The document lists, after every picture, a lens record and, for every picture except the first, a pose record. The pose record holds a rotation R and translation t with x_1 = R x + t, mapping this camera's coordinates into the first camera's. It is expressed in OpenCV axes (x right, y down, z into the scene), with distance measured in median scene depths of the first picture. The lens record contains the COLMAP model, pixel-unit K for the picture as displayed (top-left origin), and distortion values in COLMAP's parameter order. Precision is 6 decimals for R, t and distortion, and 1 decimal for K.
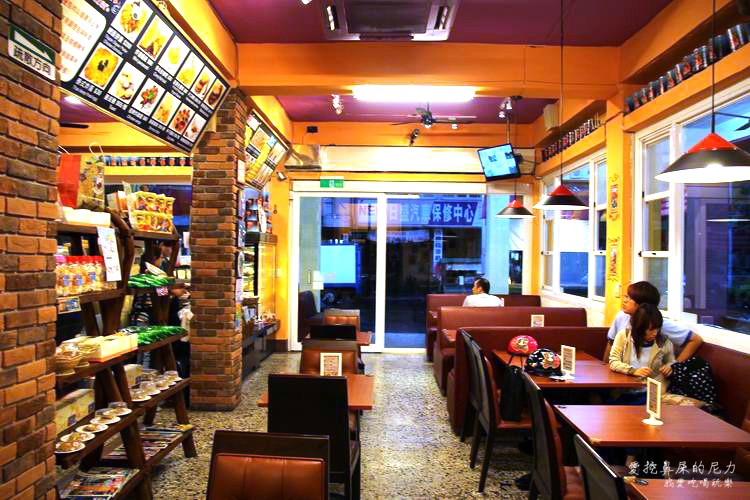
lens RADIAL K [[593.9, 0, 374.5], [0, 593.9, 250.7], [0, 0, 1]] dist [-0.099365, 0.033605]
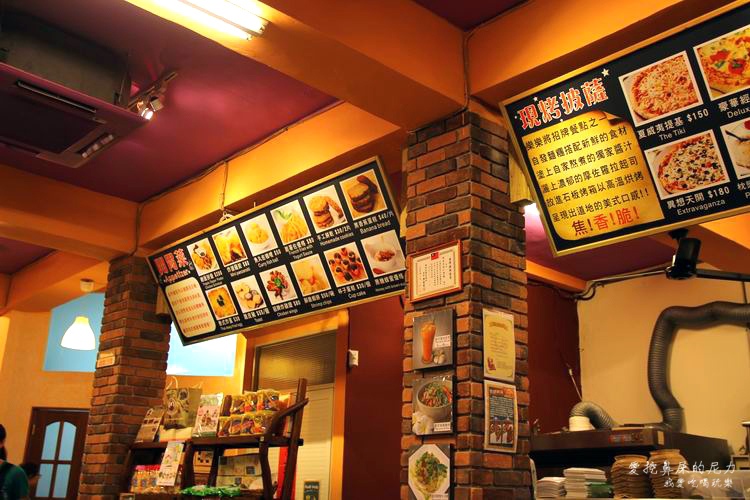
lens RADIAL K [[827.7, 0, 372.8], [0, 827.7, 256.4], [0, 0, 1]] dist [-0.026461, 0.000000]
pose [[-0.735878, -0.236563, -0.634445, 0.345404], [-0.040700, 0.950744, -0.307293, 0.087640], [0.675890, -0.200308, -0.709260, 2.098748]]
